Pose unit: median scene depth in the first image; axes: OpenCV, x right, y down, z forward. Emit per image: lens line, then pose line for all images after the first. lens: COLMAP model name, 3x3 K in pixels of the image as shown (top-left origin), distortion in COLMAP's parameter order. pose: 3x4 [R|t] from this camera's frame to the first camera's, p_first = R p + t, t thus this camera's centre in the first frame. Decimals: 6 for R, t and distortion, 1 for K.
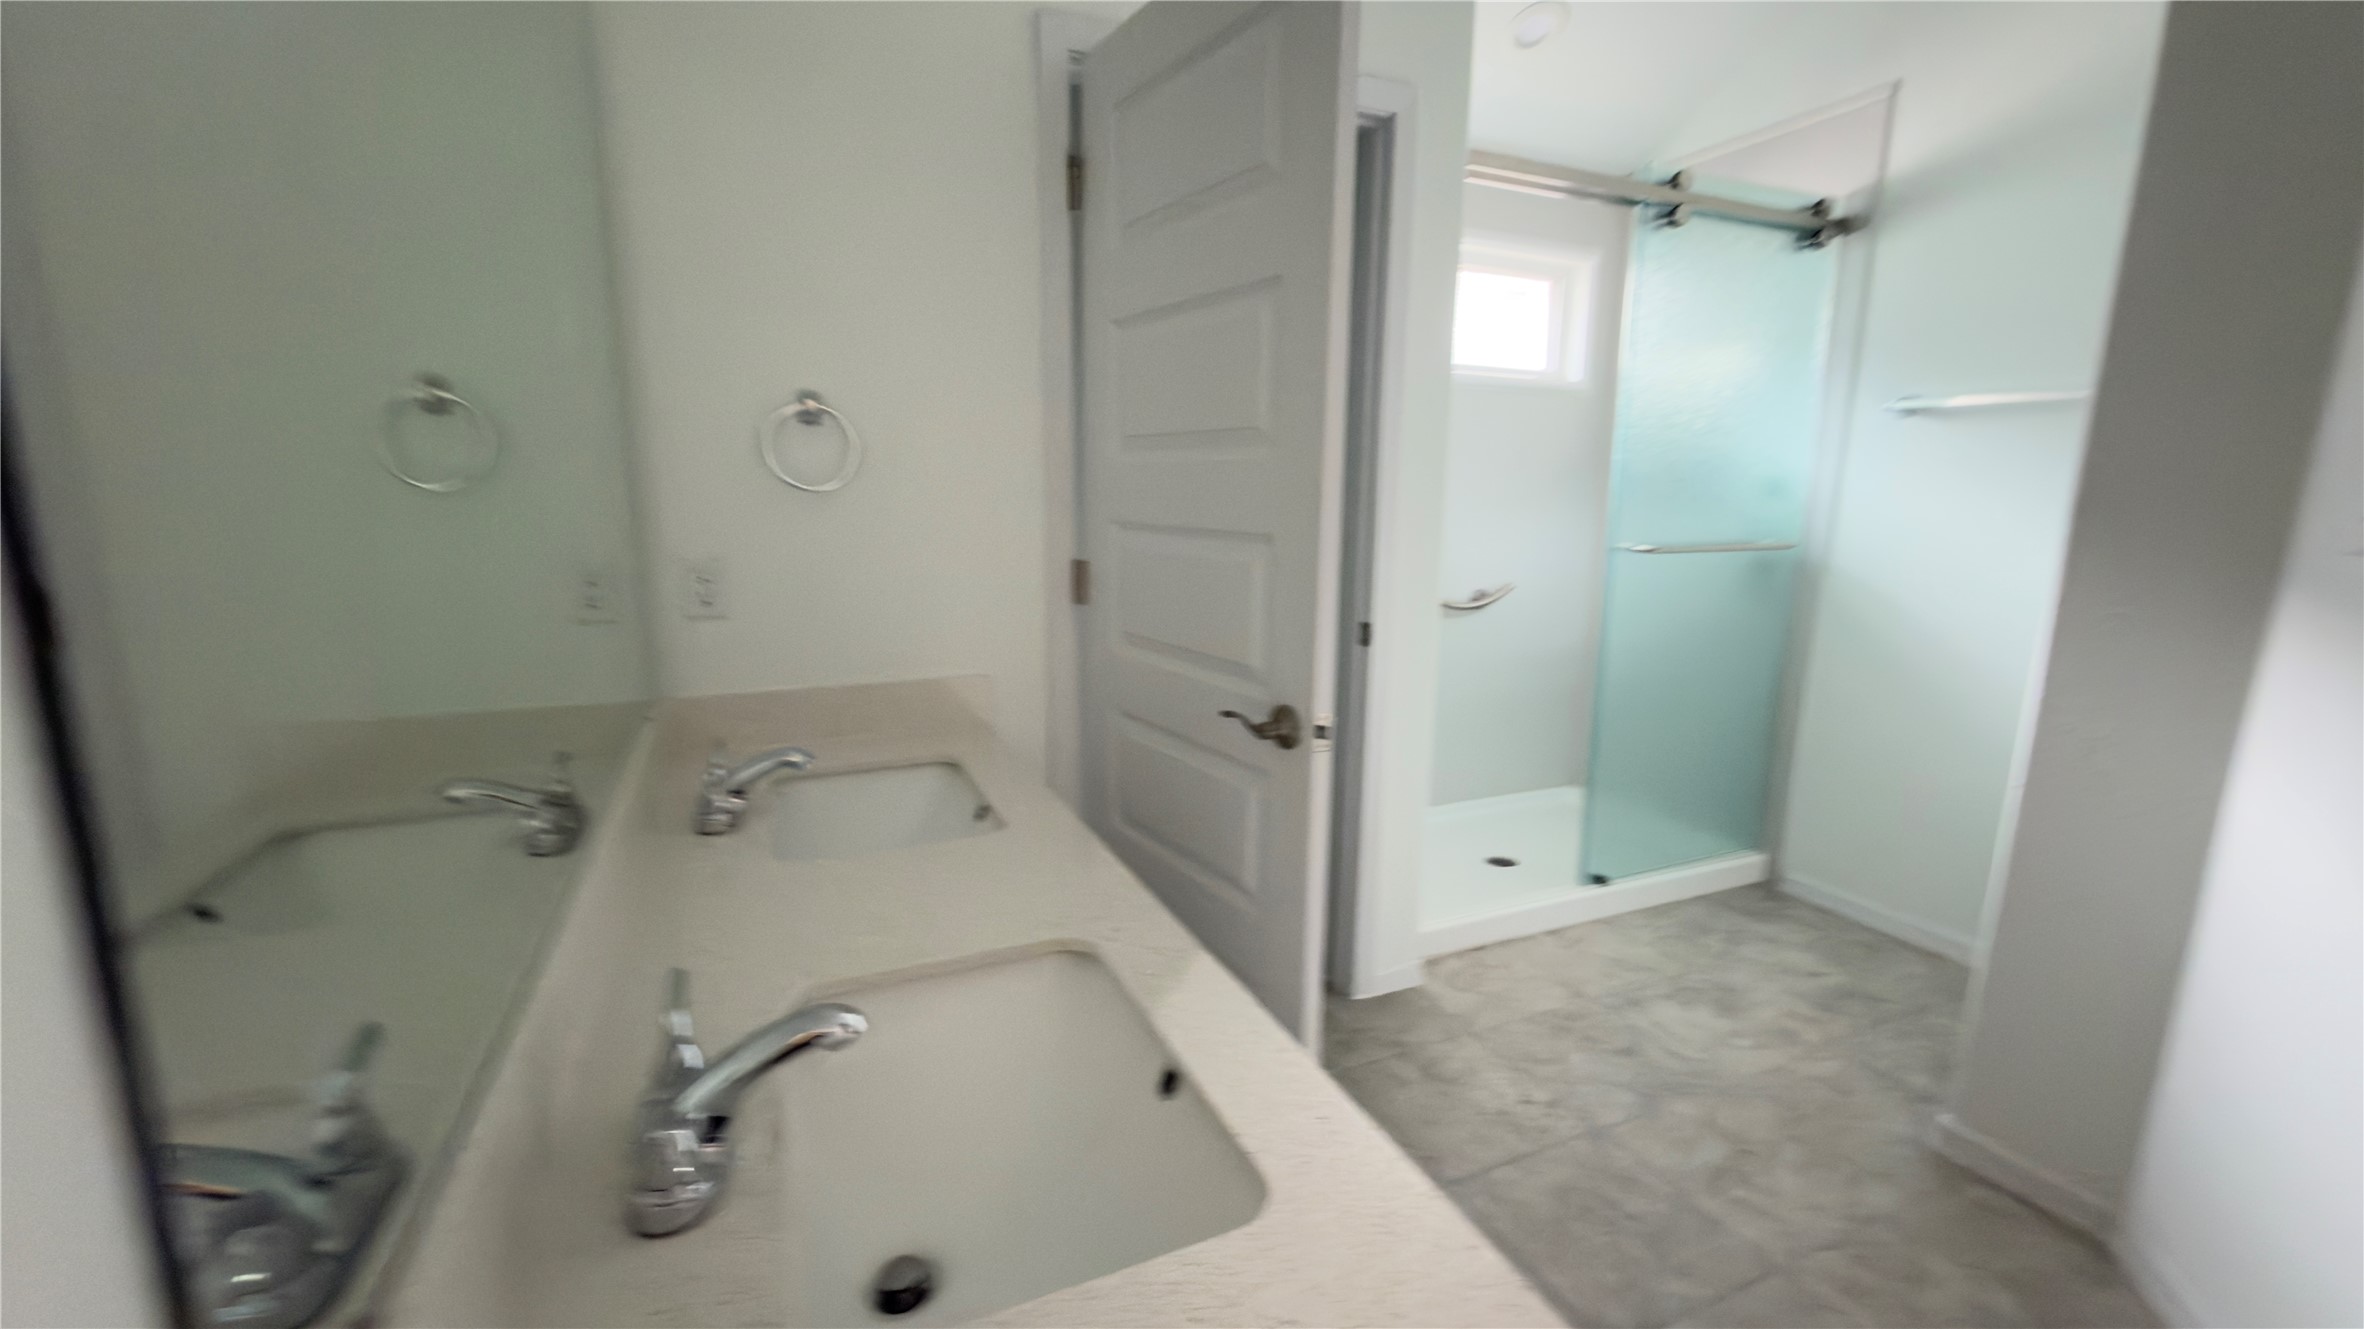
lens RADIAL K [[938.7, 0, 1181.8], [0, 938.7, 669.1], [0, 0, 1]] dist [-0.001017, 0.000335]
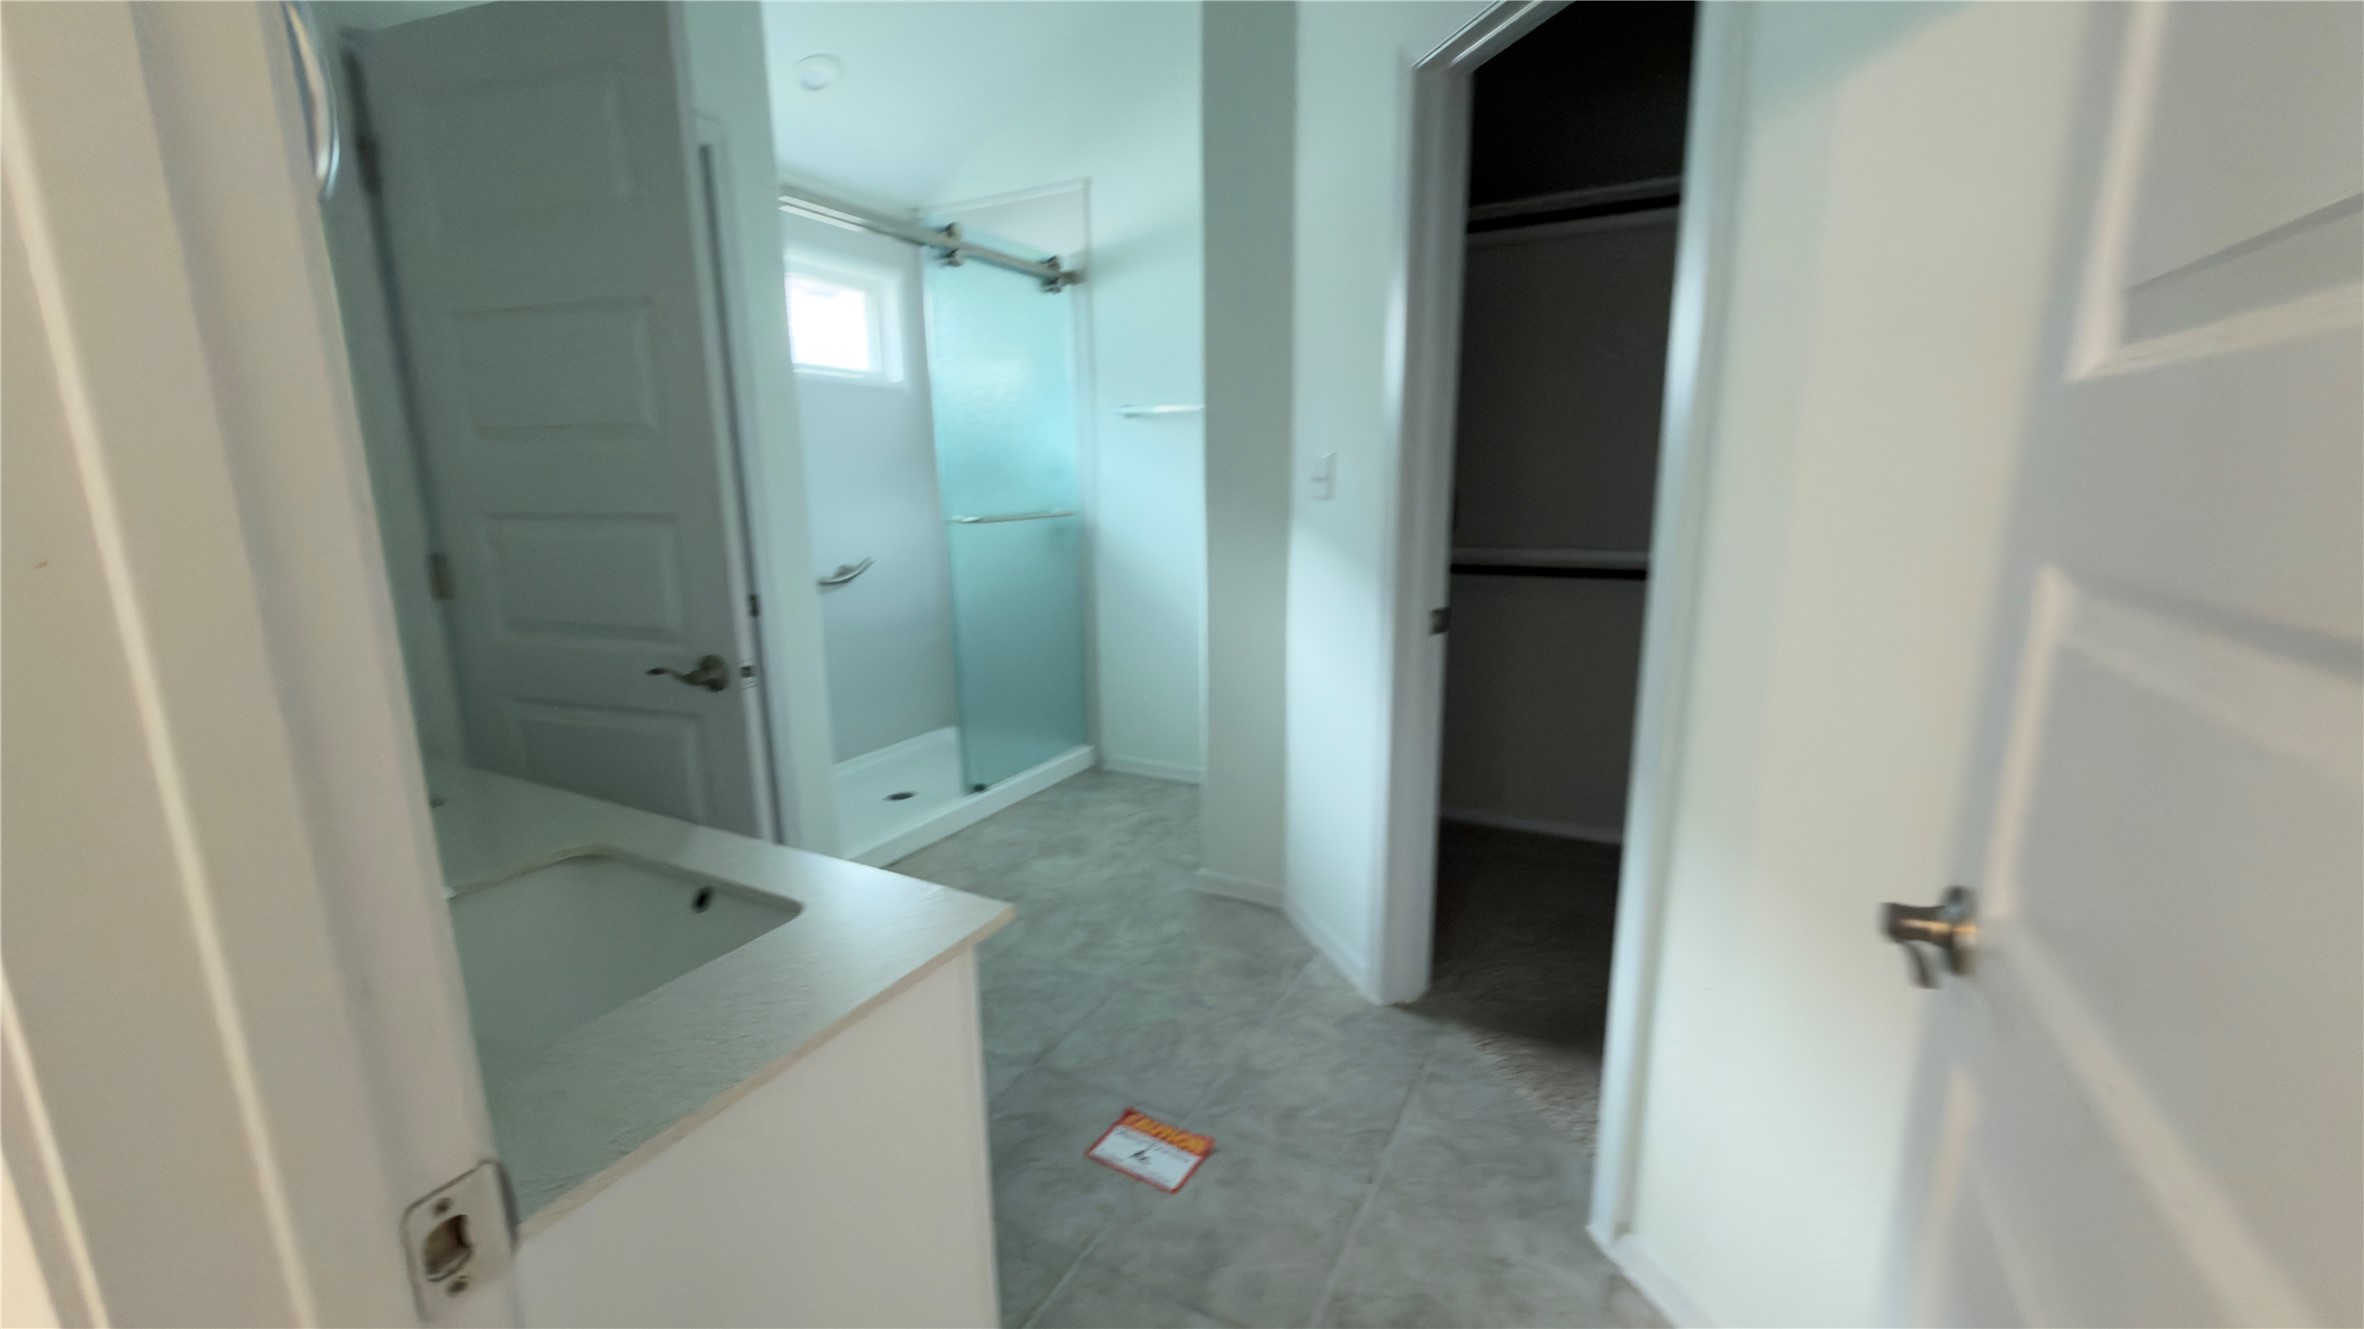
lens RADIAL K [[938.7, 0, 1190.2], [0, 938.7, 667.1], [0, 0, 1]] dist [-0.001017, 0.000335]
pose [[0.779764, -0.143806, 0.609334, -0.075746], [0.137906, 0.988810, 0.056886, 0.036387], [-0.610696, 0.039674, 0.790870, -0.169556]]
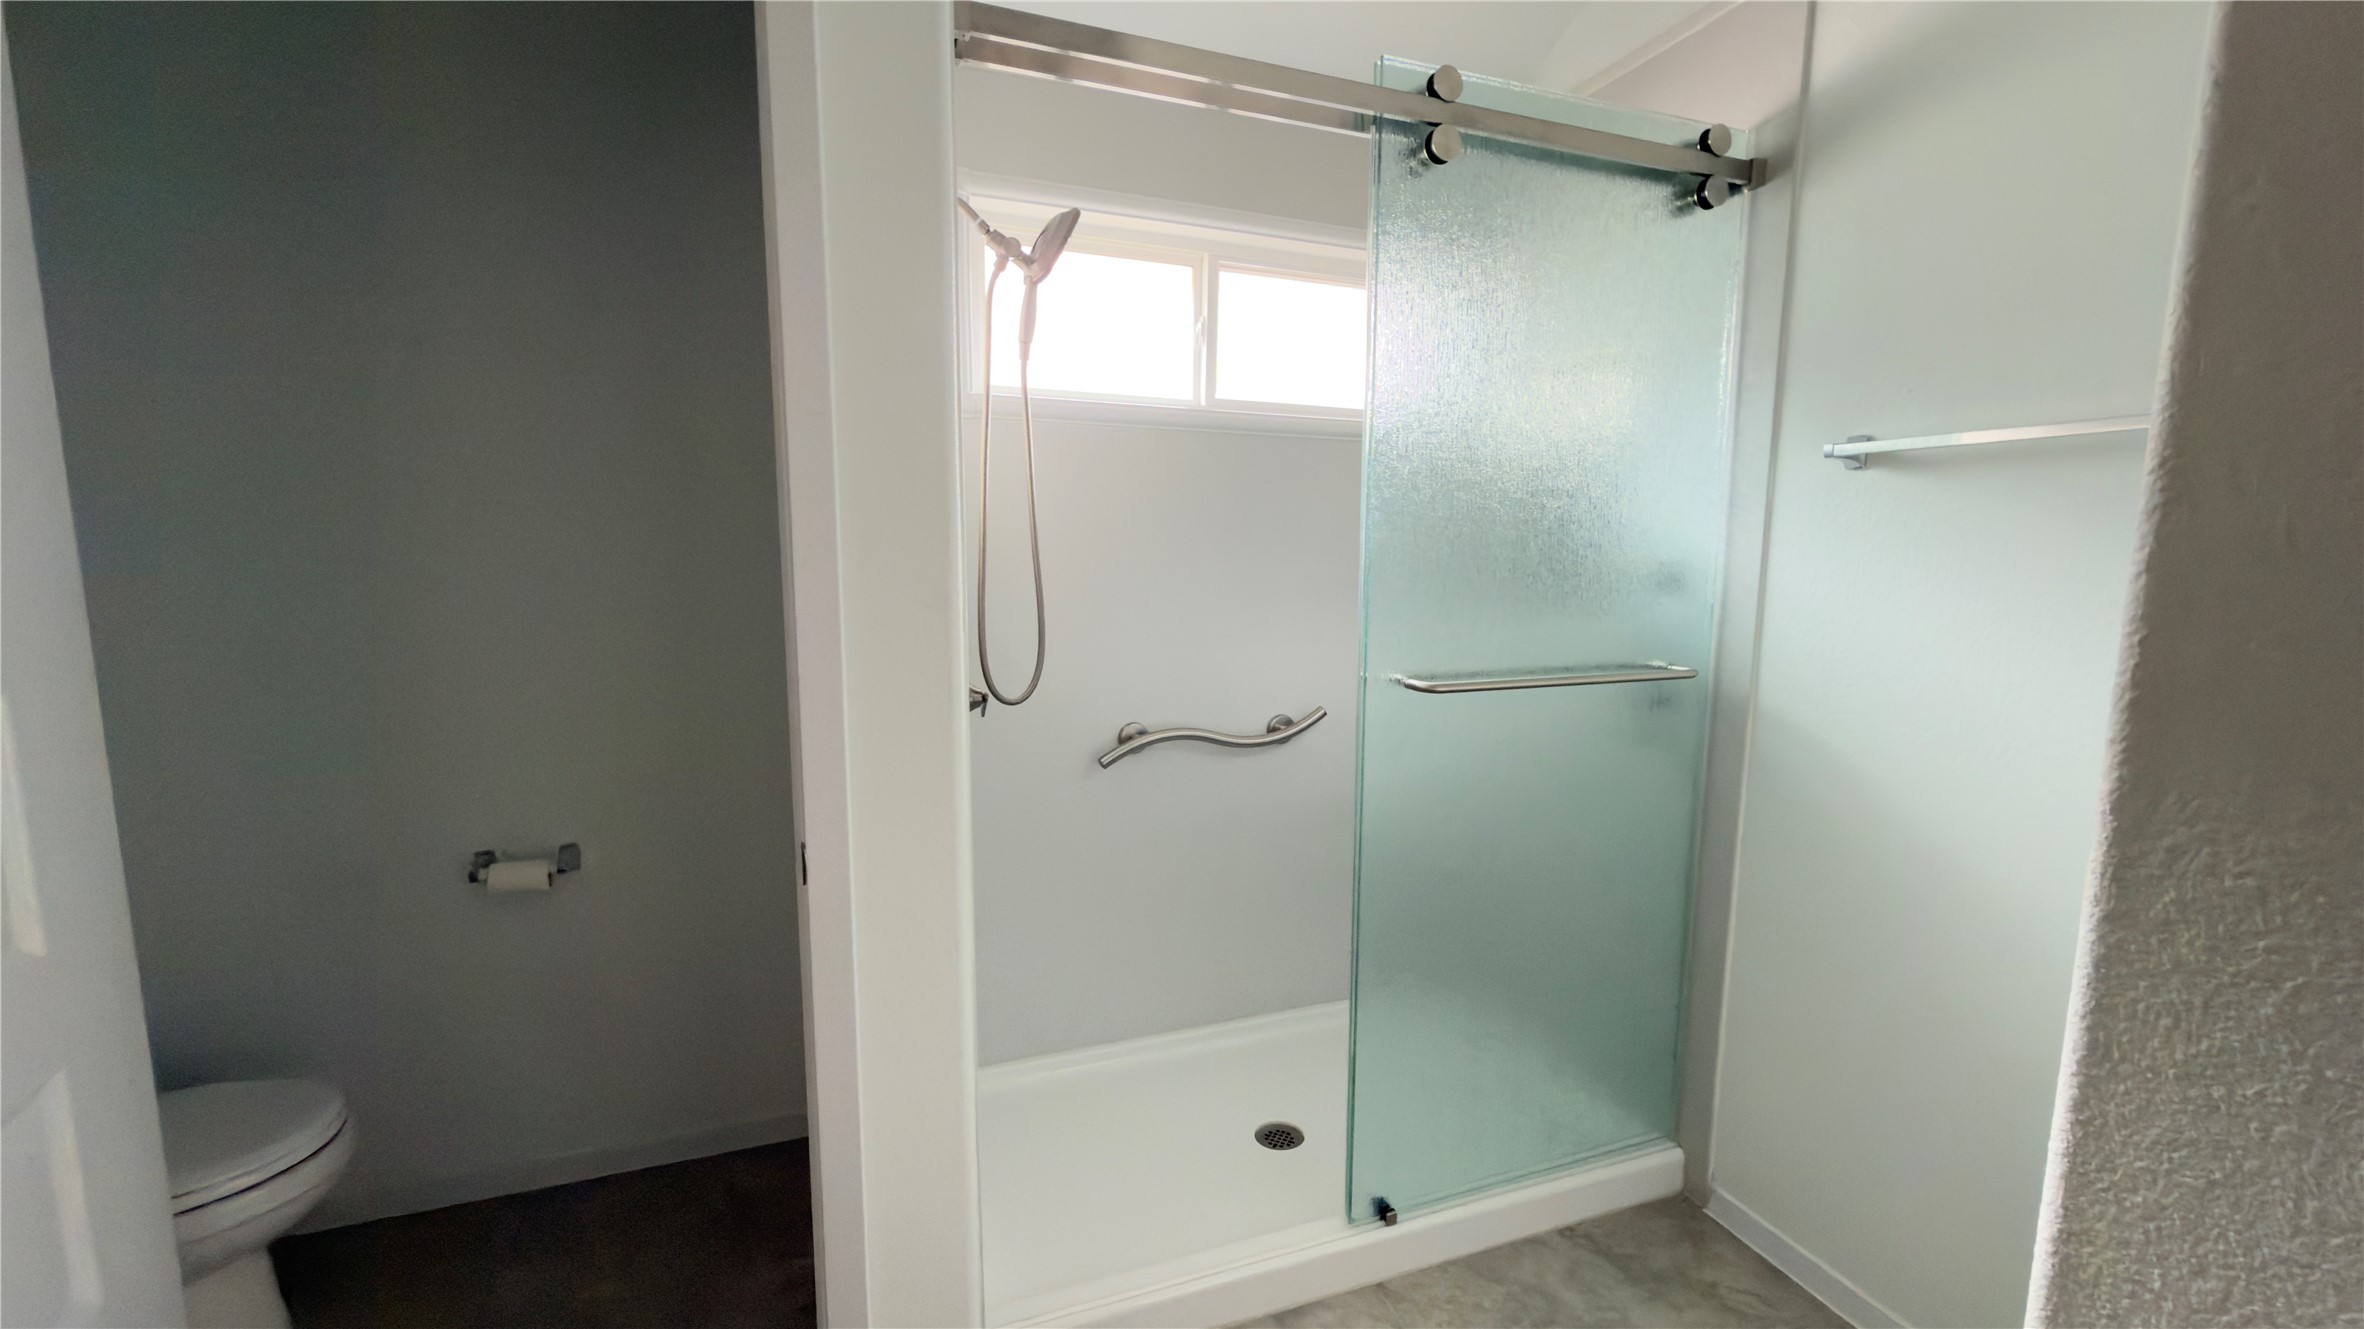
lens RADIAL K [[938.7, 0, 1199.1], [0, 938.7, 665.6], [0, 0, 1]] dist [-0.001017, 0.000335]
pose [[0.998444, 0.002382, -0.055705, 0.378394], [-0.005670, 0.998245, -0.058944, -0.102910], [0.055467, 0.059168, 0.996706, 0.376347]]
